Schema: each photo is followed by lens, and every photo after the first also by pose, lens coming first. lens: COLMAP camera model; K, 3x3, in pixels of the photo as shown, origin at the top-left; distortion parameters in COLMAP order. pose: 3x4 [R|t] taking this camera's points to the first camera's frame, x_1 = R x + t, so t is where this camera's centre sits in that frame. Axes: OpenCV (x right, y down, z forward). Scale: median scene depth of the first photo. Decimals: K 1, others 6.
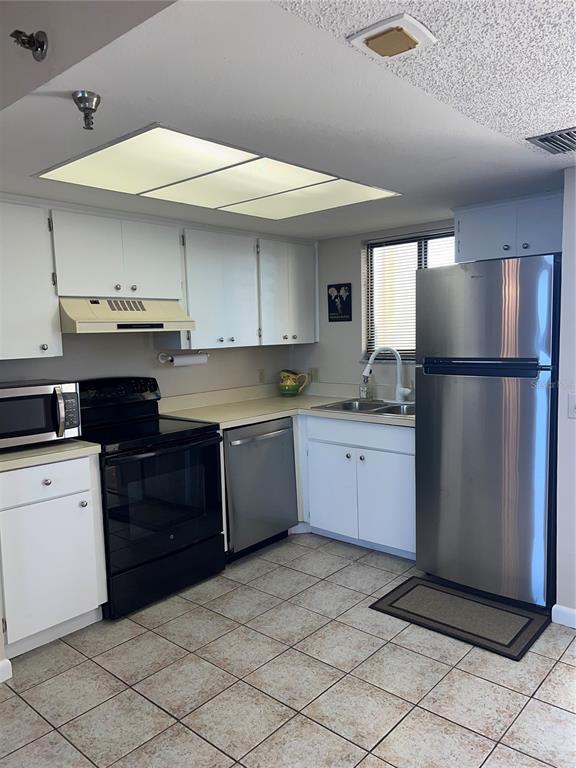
lens RADIAL K [[574.9, 0, 288.7], [0, 574.9, 386.4], [0, 0, 1]] dist [0.015007, -0.000828]
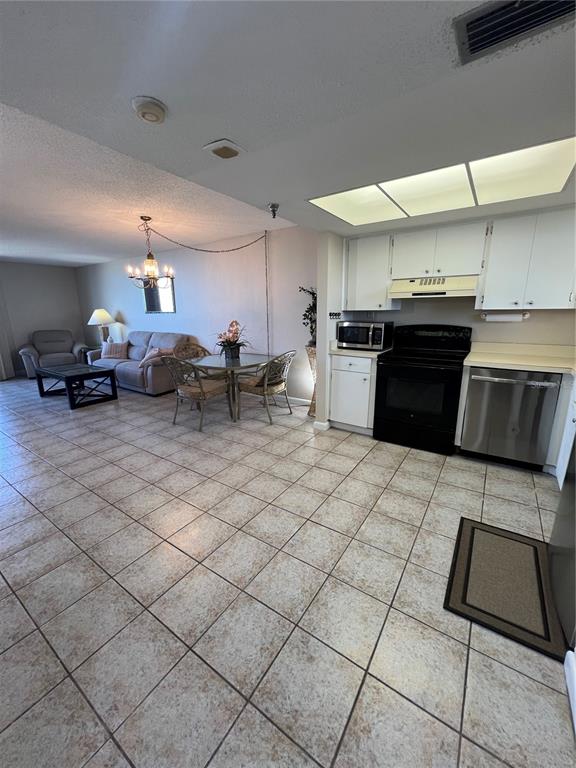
lens RADIAL K [[307.9, 0, 288.3], [0, 307.9, 381.5], [0, 0, 1]] dist [-0.006630, 0.000569]
pose [[0.128692, 0.251293, -0.959317, 0.686217], [-0.089136, 0.966377, 0.241185, -0.040209], [0.987670, 0.054471, 0.146765, 0.515712]]
